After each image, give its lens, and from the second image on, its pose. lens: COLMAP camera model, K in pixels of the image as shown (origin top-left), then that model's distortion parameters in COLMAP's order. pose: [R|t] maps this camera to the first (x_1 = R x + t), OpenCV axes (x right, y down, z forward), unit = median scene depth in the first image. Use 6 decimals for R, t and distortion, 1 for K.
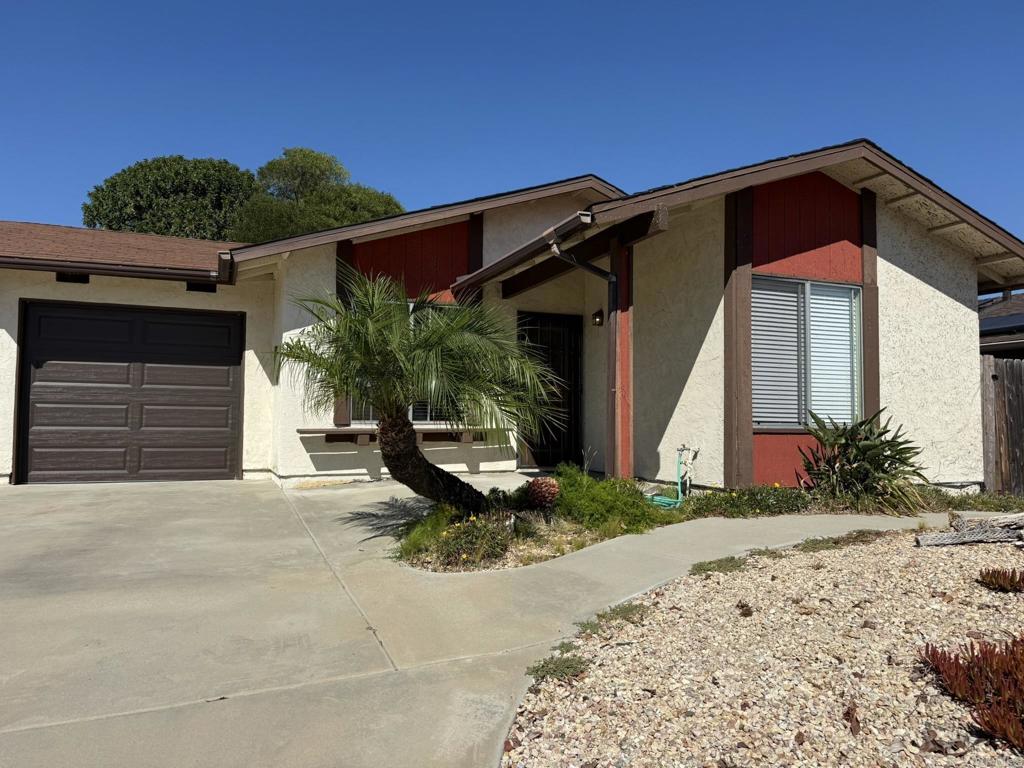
lens RADIAL K [[723.6, 0, 512.0], [0, 723.6, 384.0], [0, 0, 1]] dist [0.073464, -0.077463]
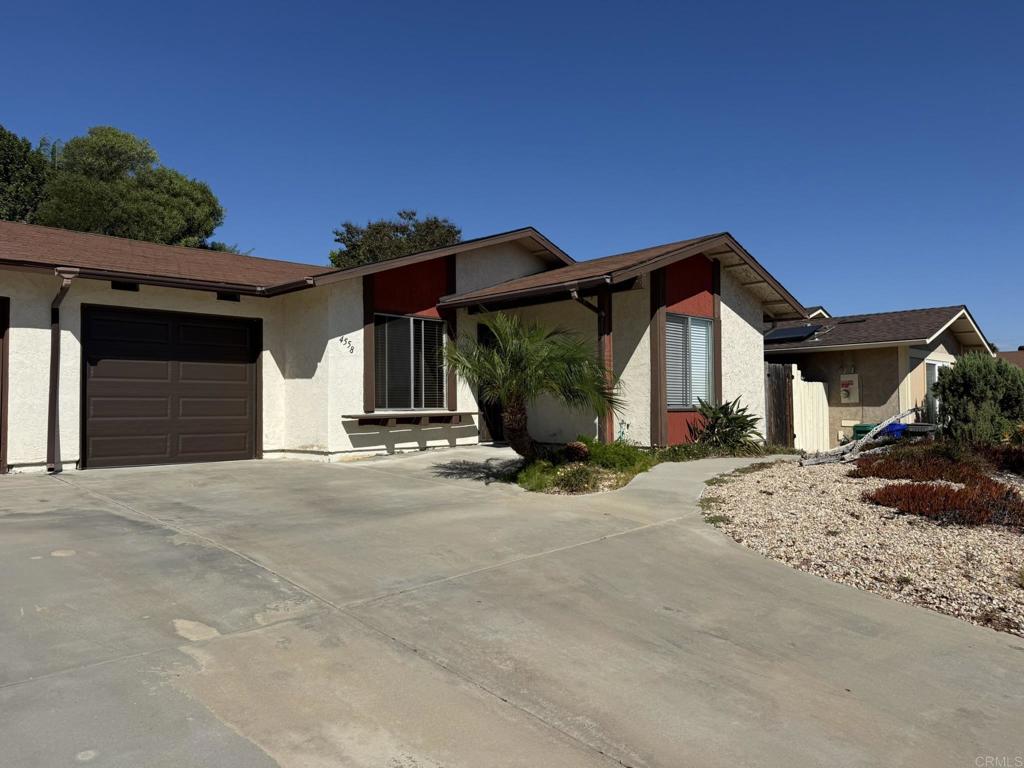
lens RADIAL K [[717.5, 0, 509.4], [0, 717.5, 380.8], [0, 0, 1]] dist [0.150555, -0.228626]
pose [[0.928506, -0.000899, 0.371316, -0.485093], [-0.004602, 0.999892, 0.013929, -0.017670], [-0.371288, -0.014642, 0.928402, -0.285521]]
